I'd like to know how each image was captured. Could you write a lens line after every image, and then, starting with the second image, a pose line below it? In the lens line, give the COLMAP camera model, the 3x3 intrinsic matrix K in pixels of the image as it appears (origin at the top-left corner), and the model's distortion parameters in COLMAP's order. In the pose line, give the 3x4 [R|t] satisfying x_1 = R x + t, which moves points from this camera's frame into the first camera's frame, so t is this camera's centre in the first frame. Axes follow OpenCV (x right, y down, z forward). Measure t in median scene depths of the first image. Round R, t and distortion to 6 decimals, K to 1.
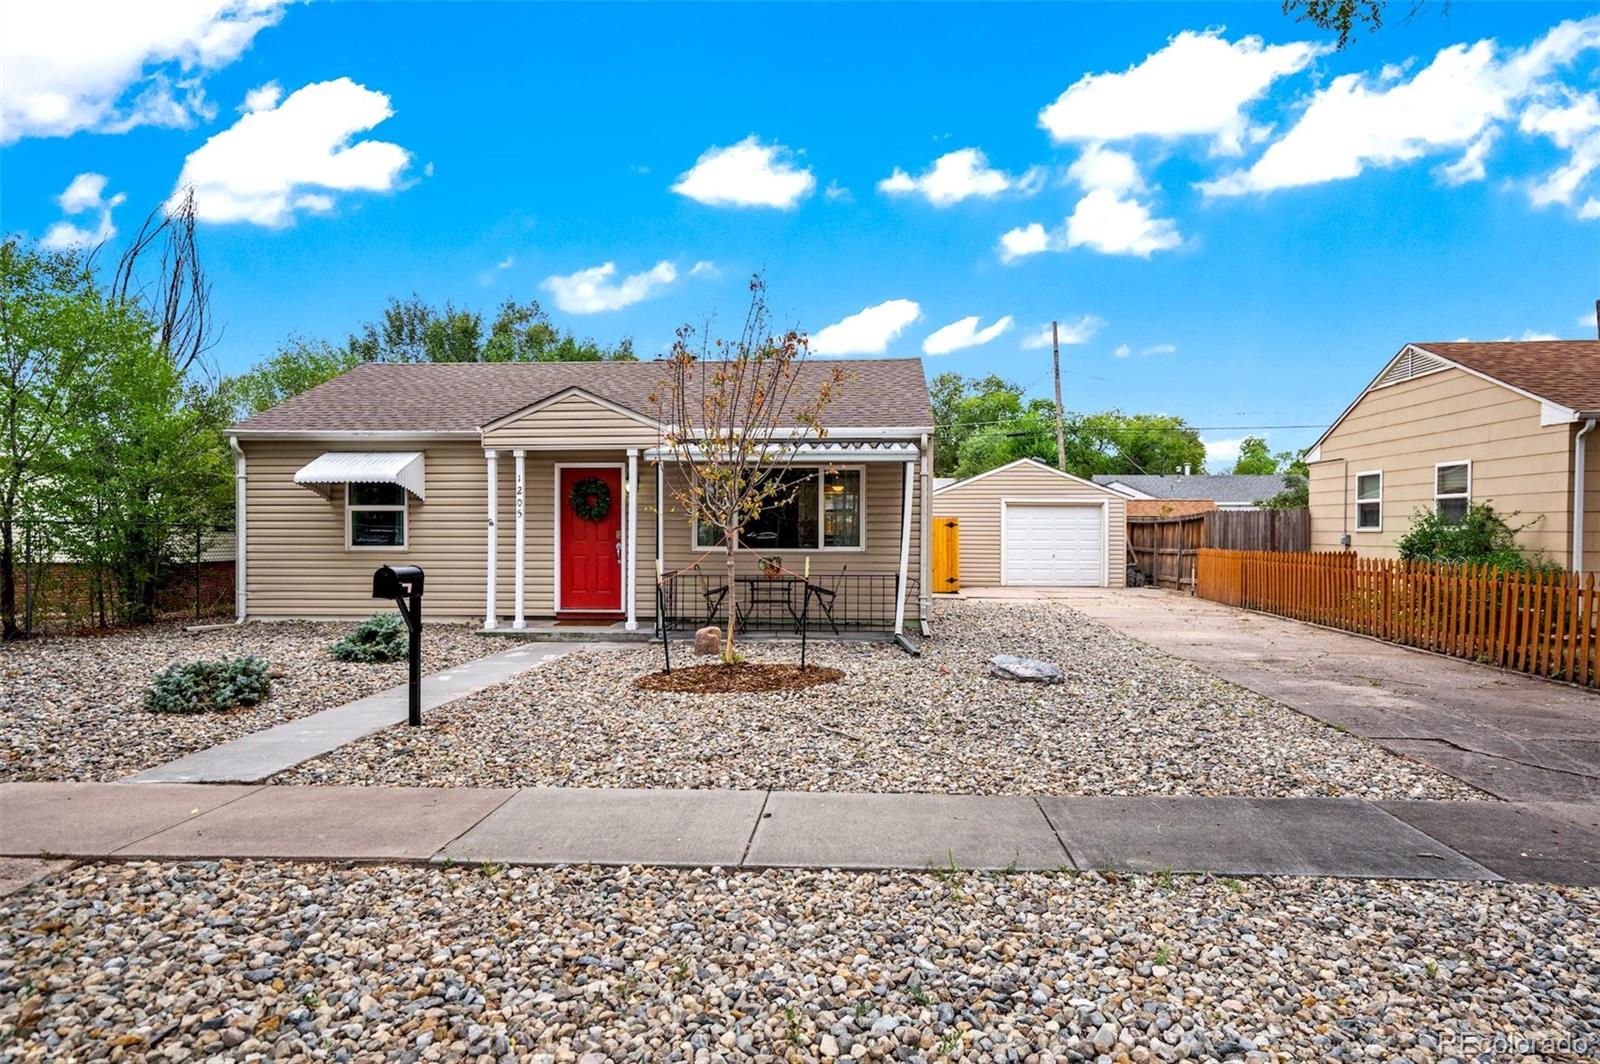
lens RADIAL K [[964.9, 0, 807.4], [0, 964.9, 534.9], [0, 0, 1]] dist [0.061856, 0.001493]
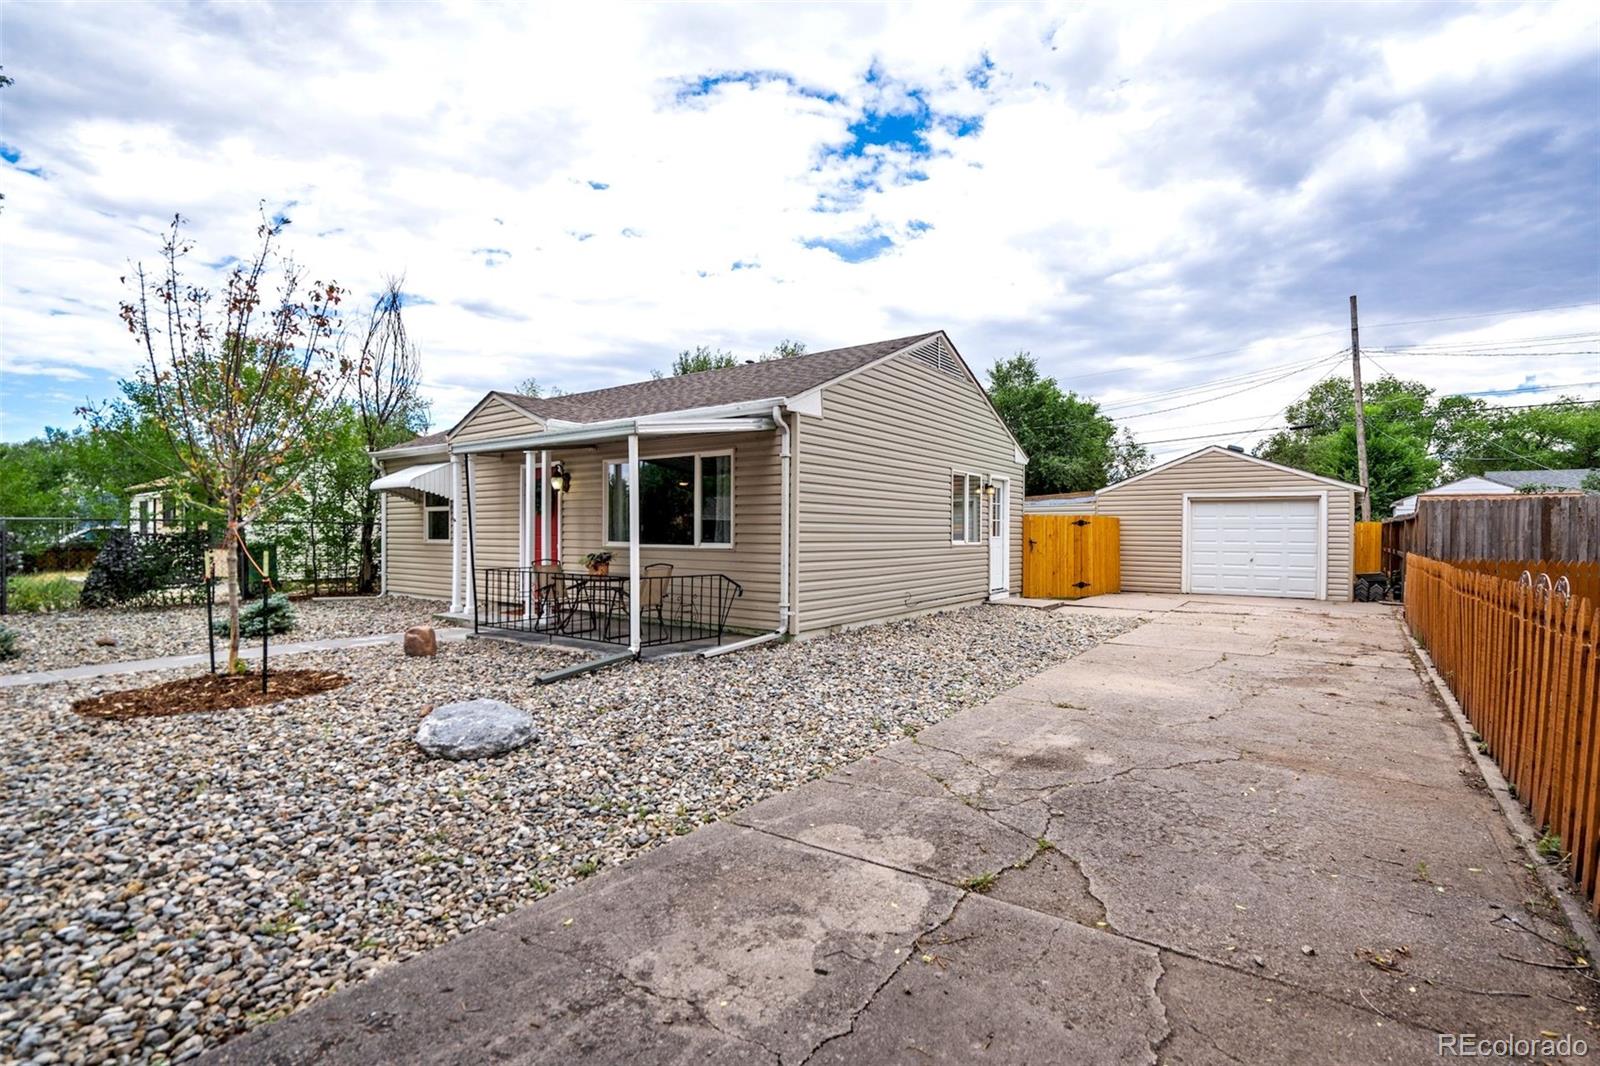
lens RADIAL K [[723.9, 0, 810.0], [0, 723.9, 533.4], [0, 0, 1]] dist [-0.012249, -0.000038]
pose [[0.856660, 0.001571, -0.515880, 0.293026], [-0.004879, 0.999975, -0.005056, 0.003942], [0.515859, 0.006848, 0.856646, 0.311176]]
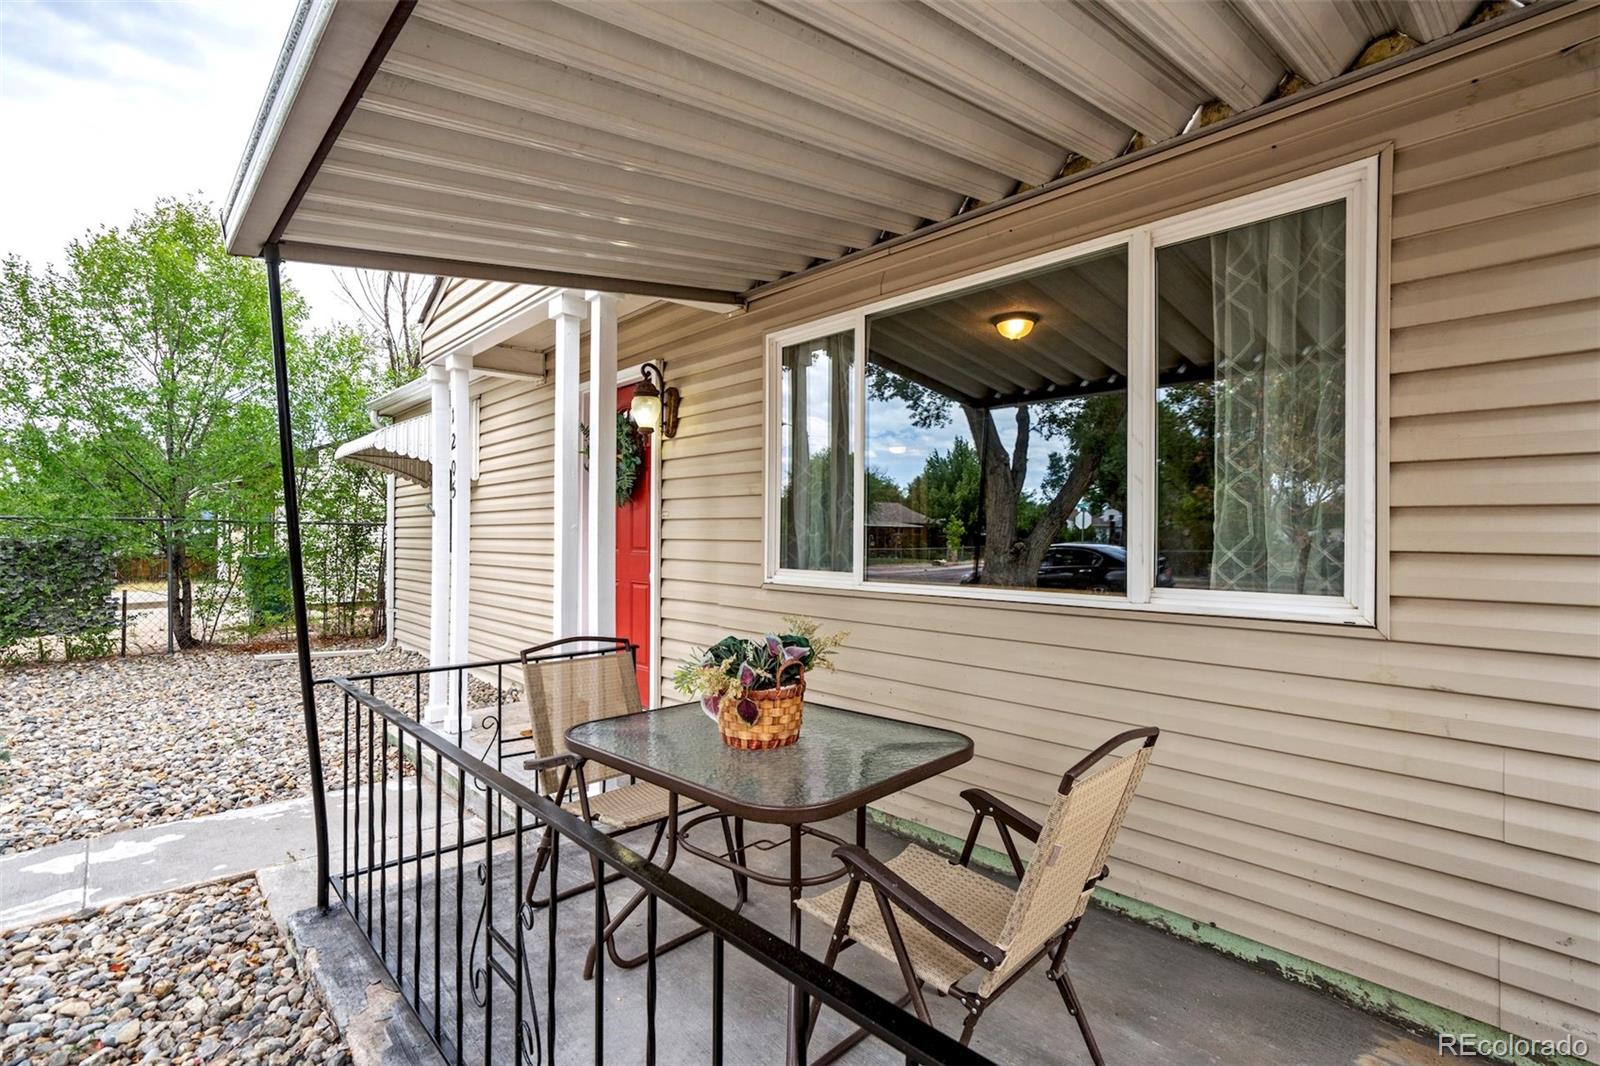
lens RADIAL K [[723.9, 0, 803.3], [0, 723.9, 535.0], [0, 0, 1]] dist [-0.012249, -0.000038]
pose [[0.739180, 0.000559, -0.673507, 0.049332], [-0.011067, 0.999875, -0.011316, 0.001736], [0.673417, 0.015818, 0.739094, 0.531814]]
